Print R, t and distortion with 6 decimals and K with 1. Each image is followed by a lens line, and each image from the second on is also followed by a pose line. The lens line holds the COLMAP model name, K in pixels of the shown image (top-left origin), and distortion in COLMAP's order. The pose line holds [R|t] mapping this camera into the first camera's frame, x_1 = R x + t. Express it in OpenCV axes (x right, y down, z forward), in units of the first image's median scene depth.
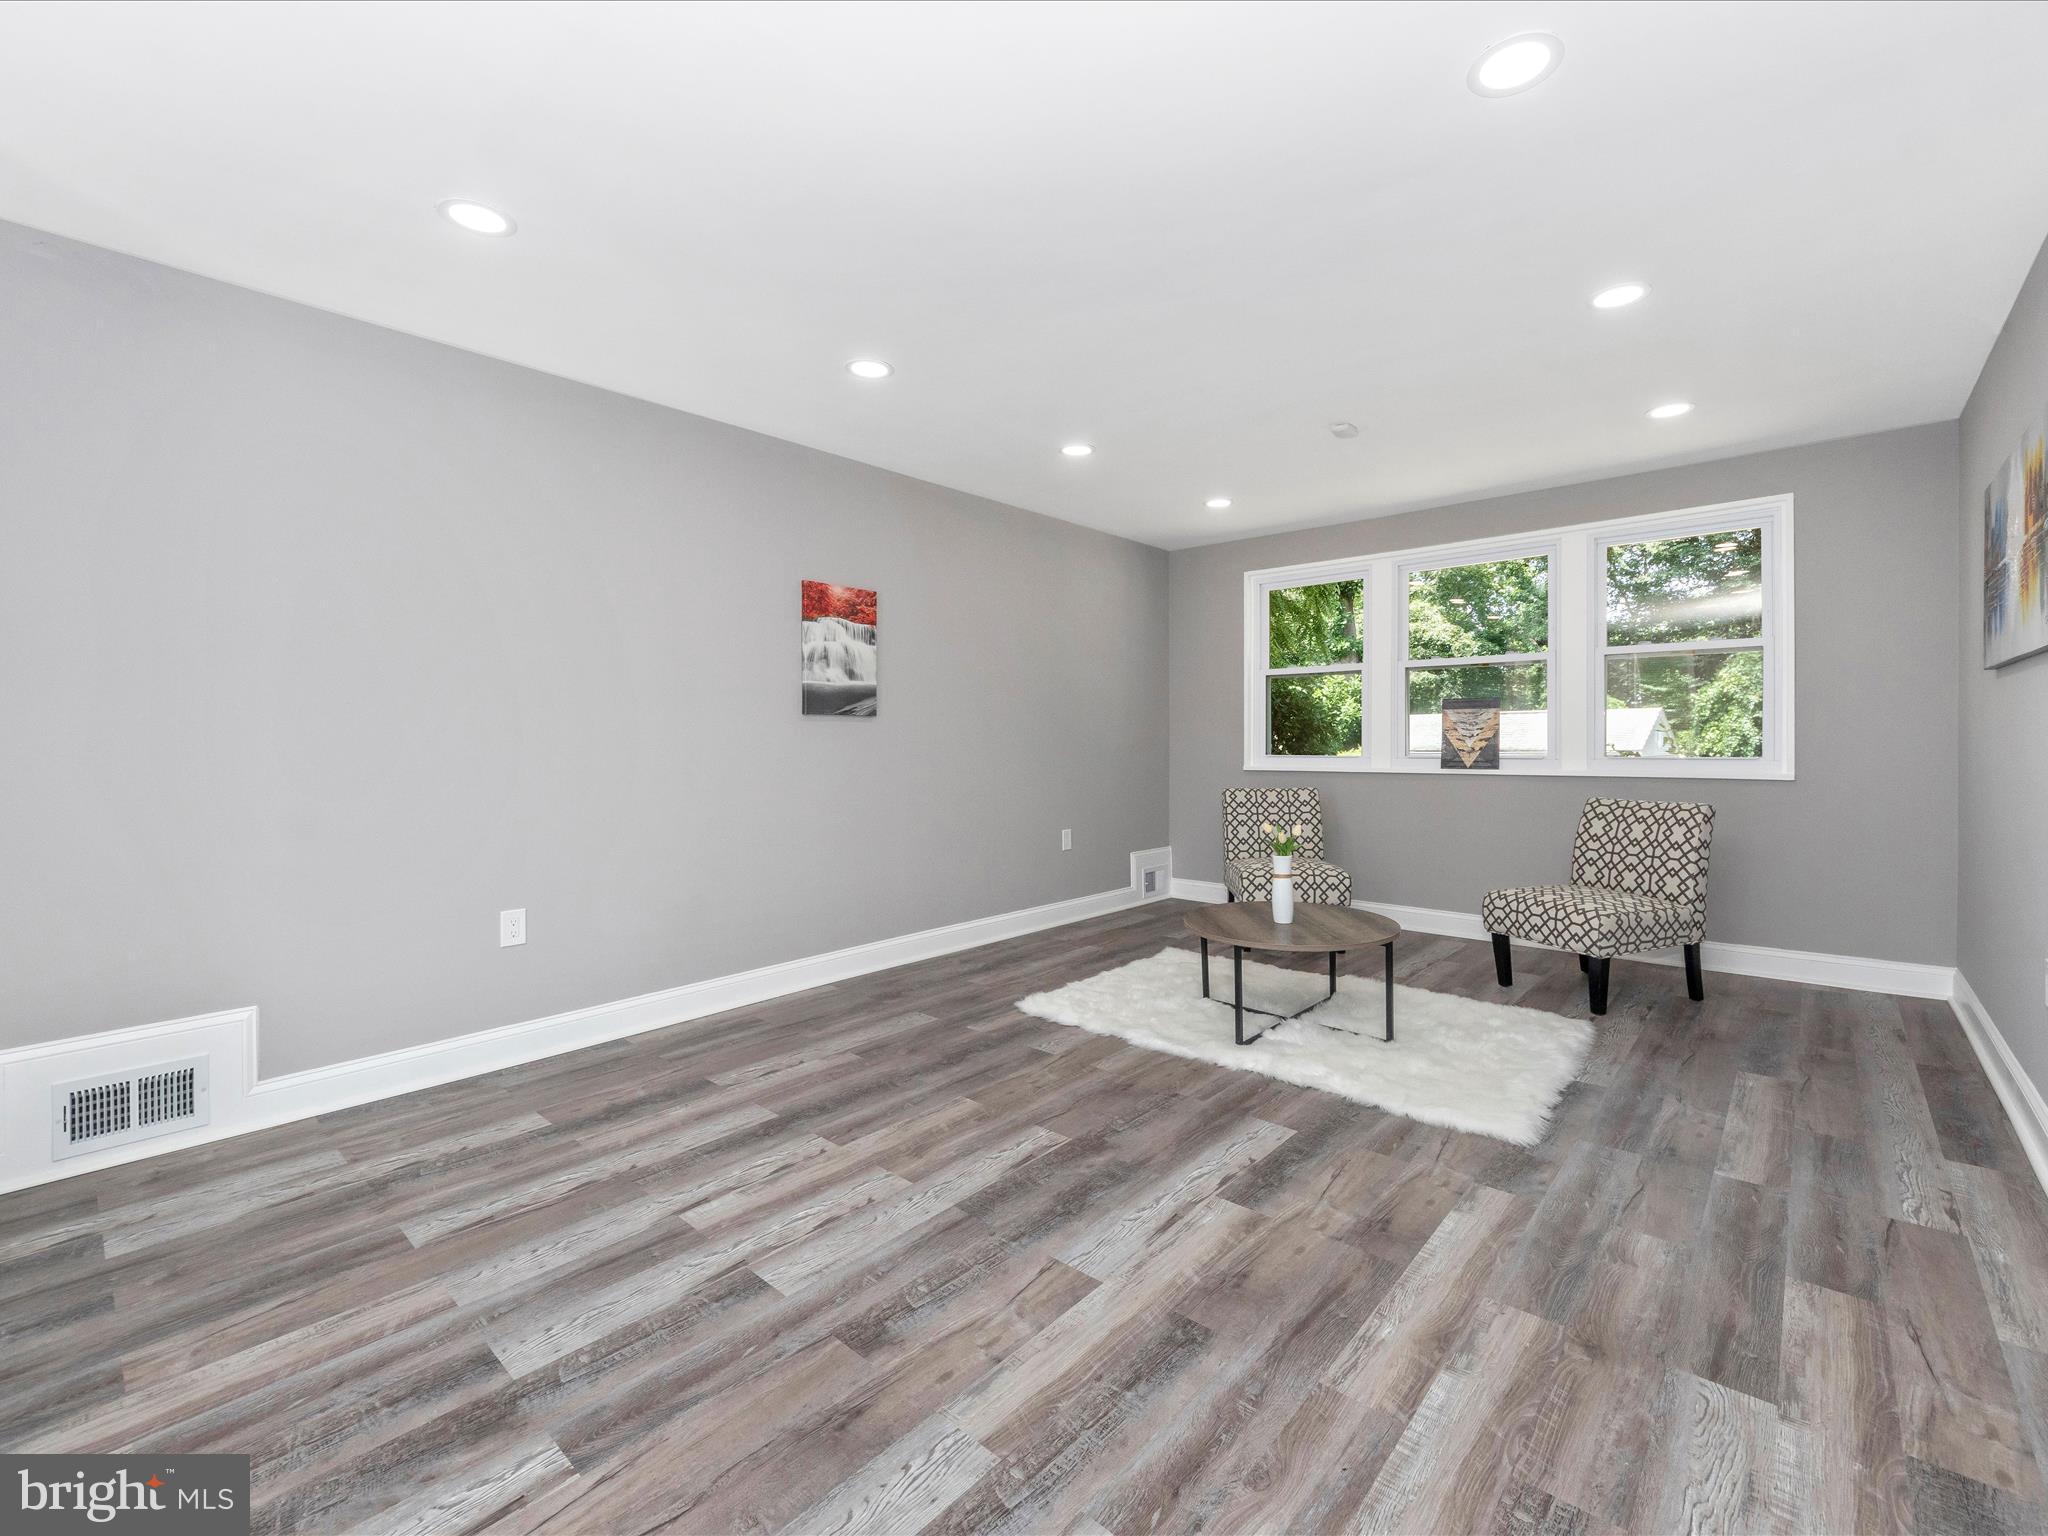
lens RADIAL K [[882.7, 0, 1061.6], [0, 882.7, 761.3], [0, 0, 1]] dist [0.009924, -0.016577]
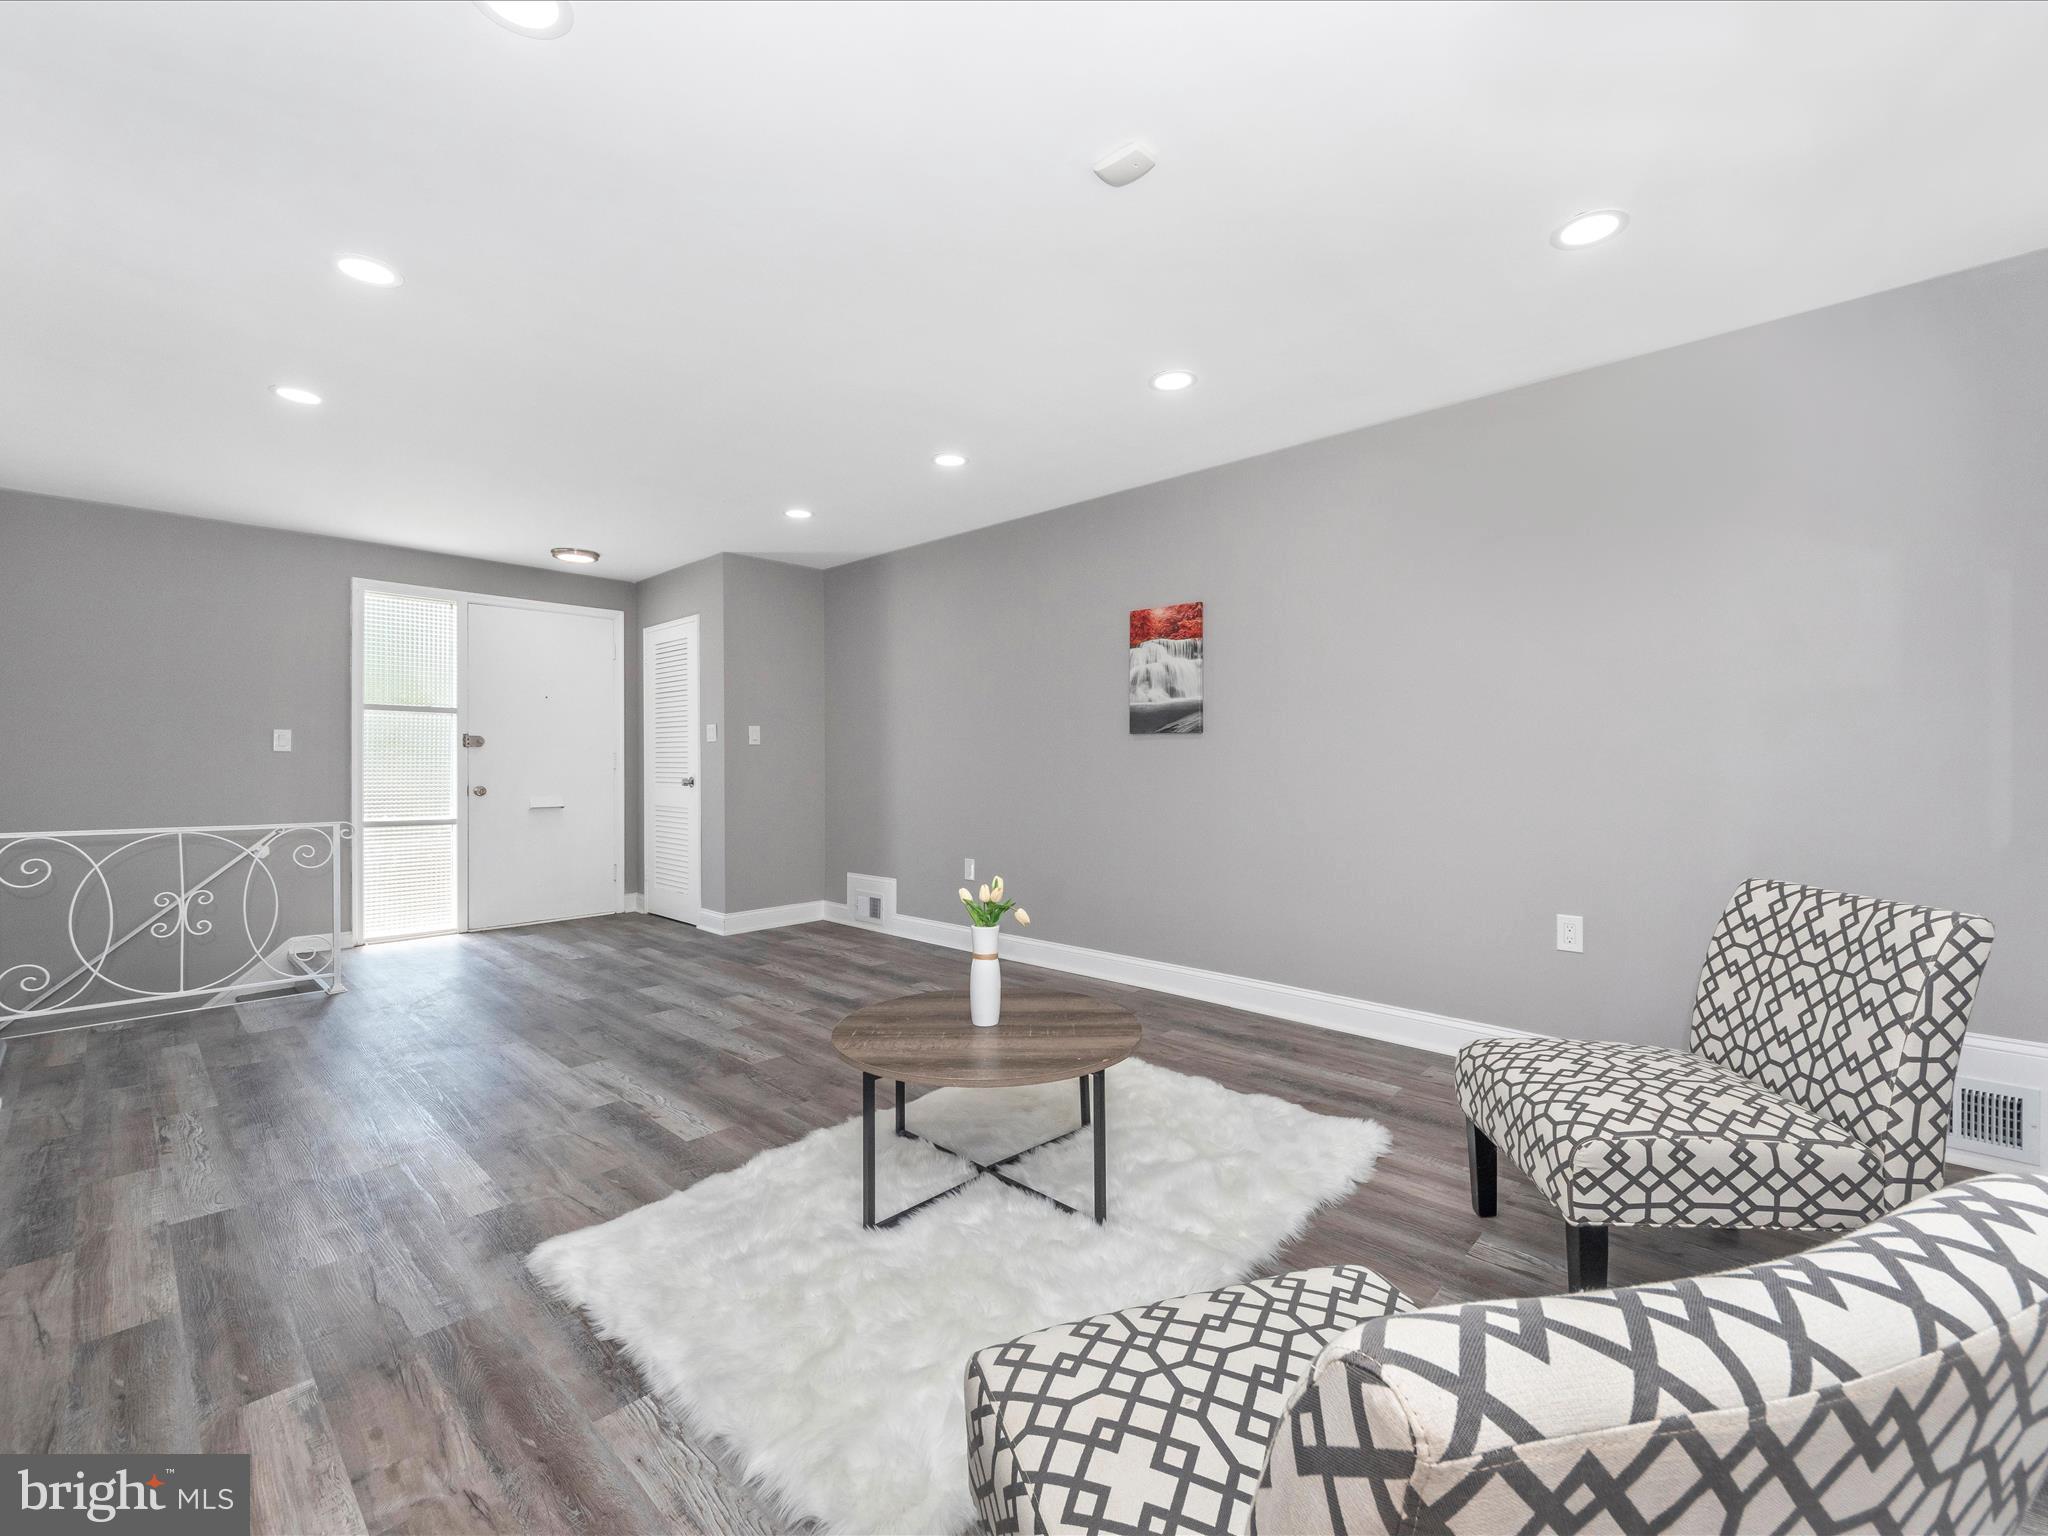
lens RADIAL K [[863.0, 0, 1020.6], [0, 863.0, 794.0], [0, 0, 1]] dist [0.000226, -0.002947]
pose [[-0.042171, 0.051788, -0.997767, 0.946483], [-0.017125, 0.998472, 0.052548, -0.038718], [0.998964, 0.019302, -0.041220, 1.085497]]
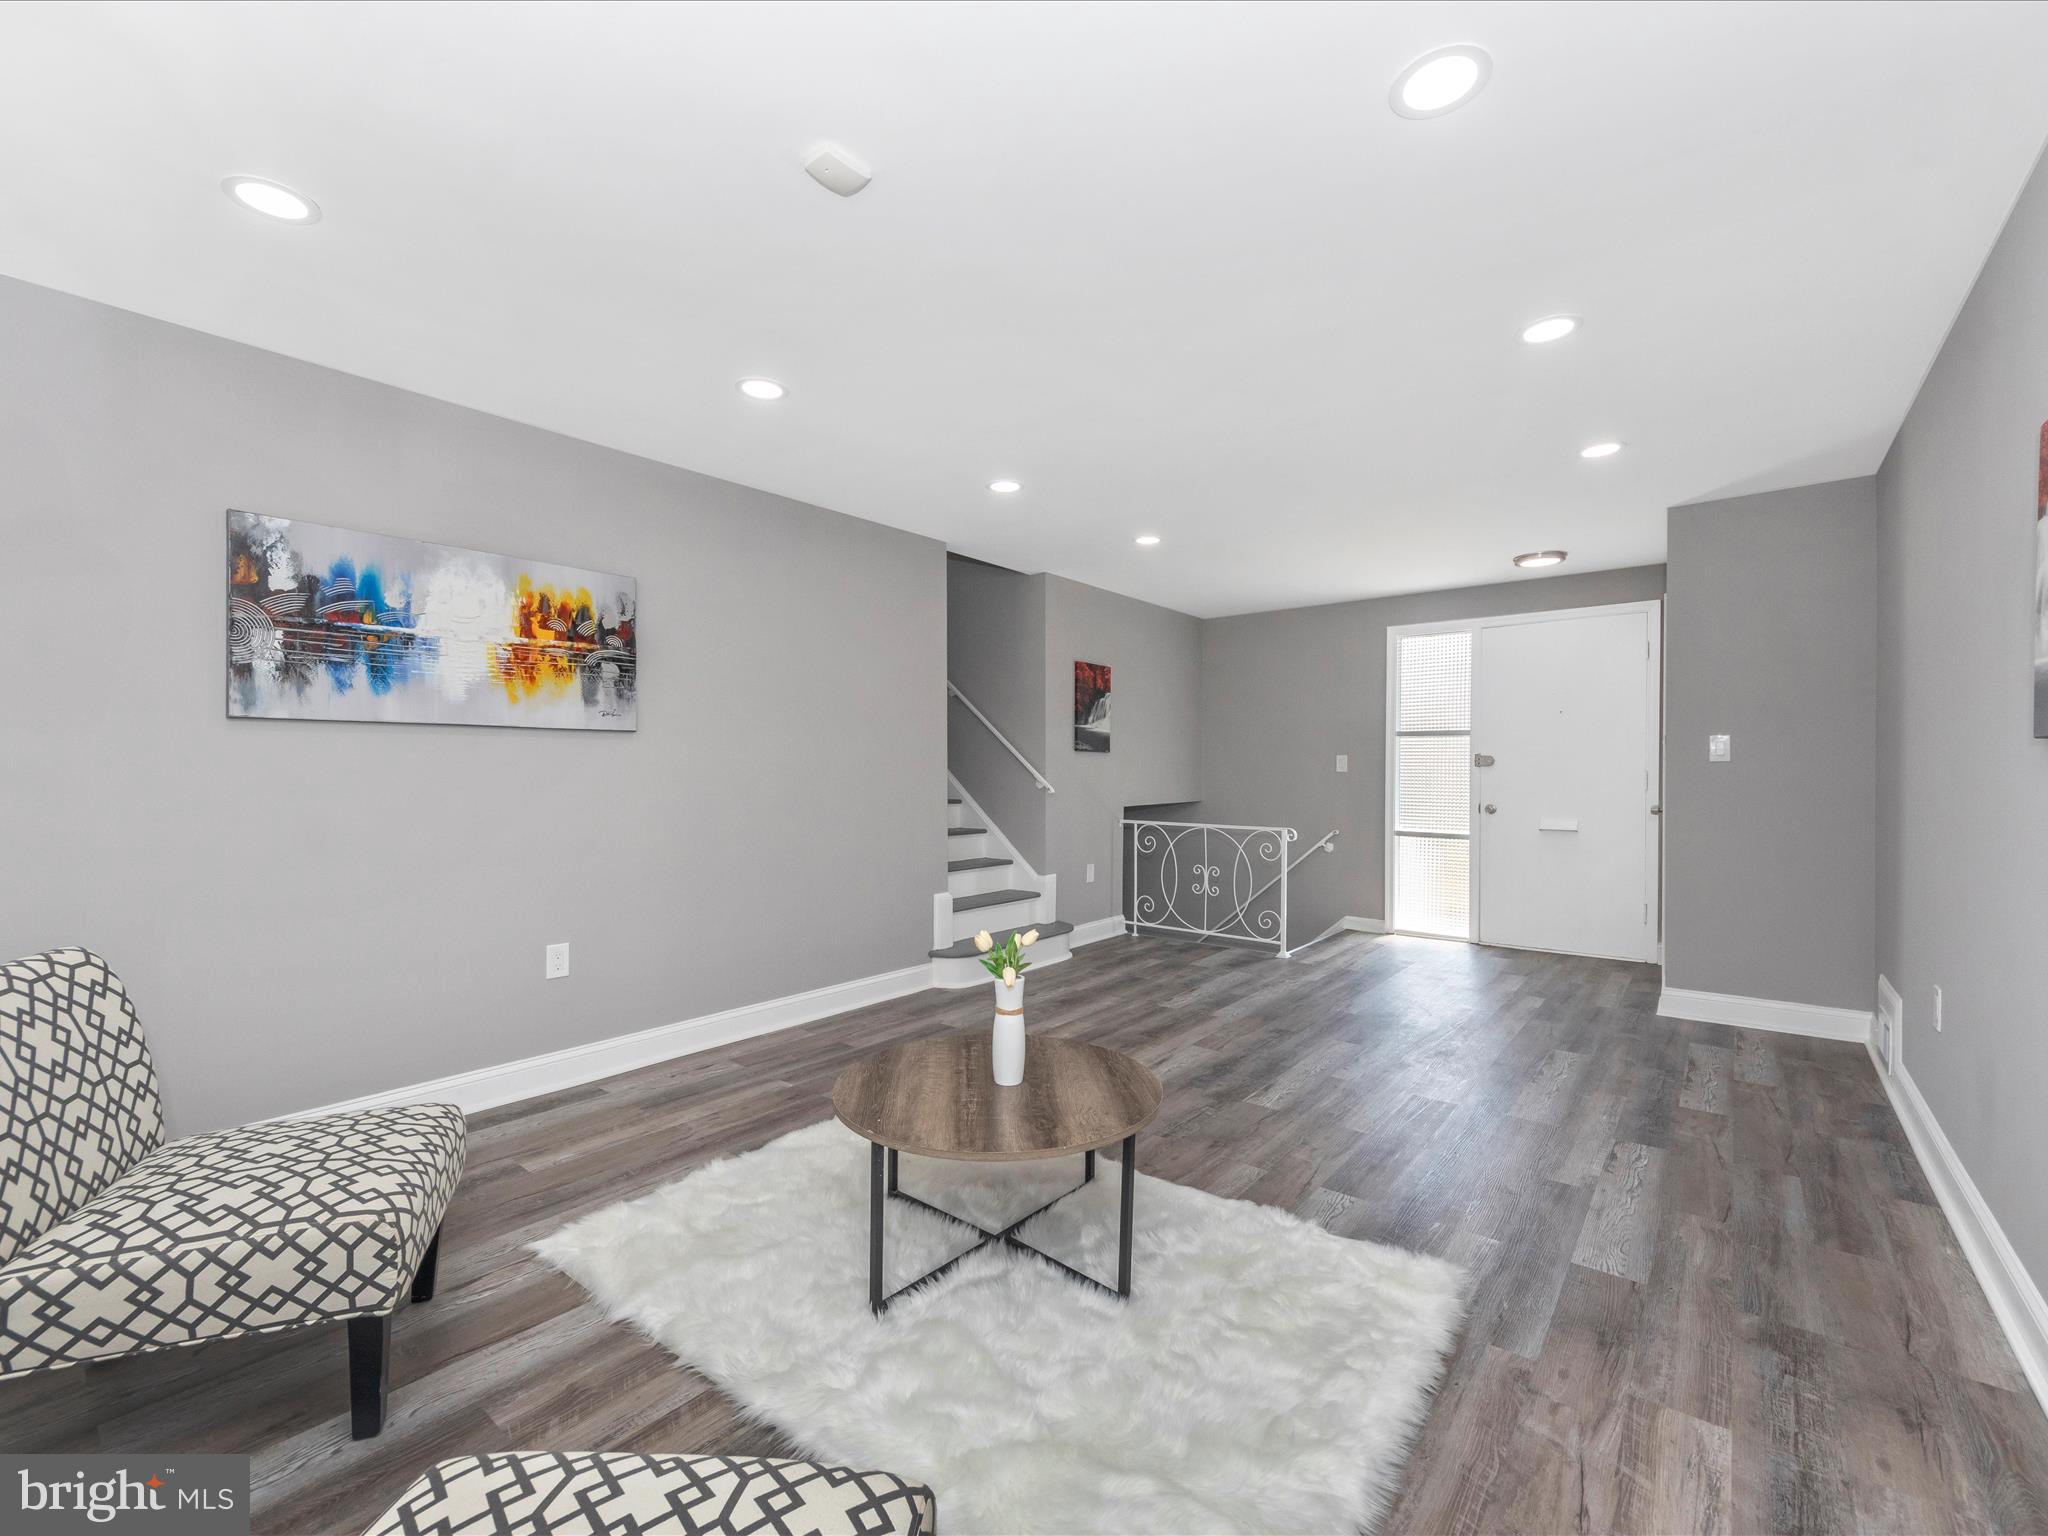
lens RADIAL K [[872.2, 0, 1029.0], [0, 872.2, 751.6], [0, 0, 1]] dist [0.002745, -0.008301]
pose [[-0.999745, 0.018032, -0.013571, 0.249282], [0.018020, 0.999837, 0.001028, -0.071204], [0.013587, 0.000783, -0.999907, 1.698974]]
